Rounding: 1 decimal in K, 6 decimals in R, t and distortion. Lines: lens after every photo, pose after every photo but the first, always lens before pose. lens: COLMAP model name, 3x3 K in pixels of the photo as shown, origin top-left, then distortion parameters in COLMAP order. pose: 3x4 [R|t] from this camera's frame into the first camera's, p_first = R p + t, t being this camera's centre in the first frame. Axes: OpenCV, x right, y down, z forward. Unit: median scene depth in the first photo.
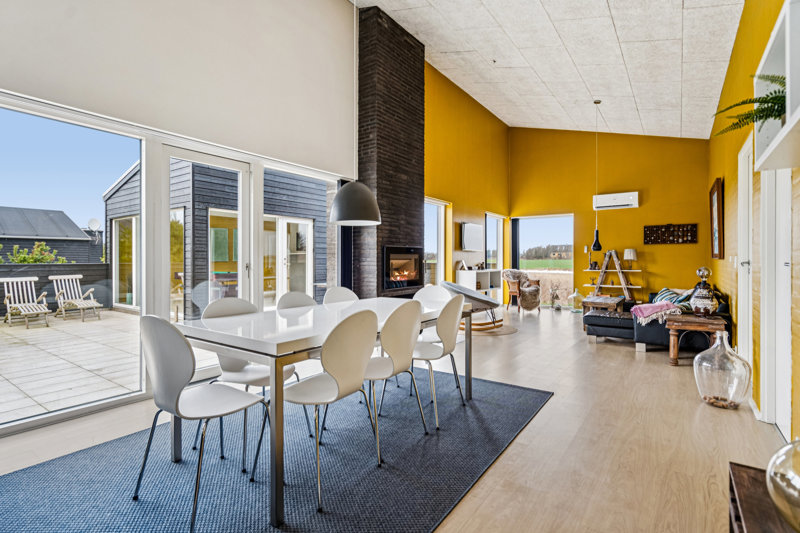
lens RADIAL K [[392.4, 0, 398.9], [0, 392.4, 263.3], [0, 0, 1]] dist [0.002267, 0.000764]
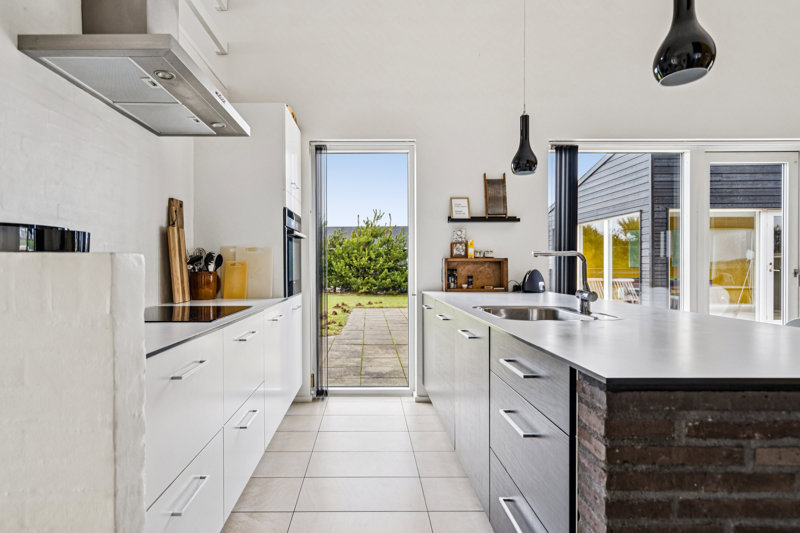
lens RADIAL K [[412.1, 0, 400.0], [0, 412.1, 267.5], [0, 0, 1]] dist [-0.000229, 0.000064]
pose [[0.577536, 0.001436, -0.816364, -0.072370], [-0.004063, 0.999991, -0.001115, 0.000252], [0.816355, 0.003961, 0.577536, -0.094813]]
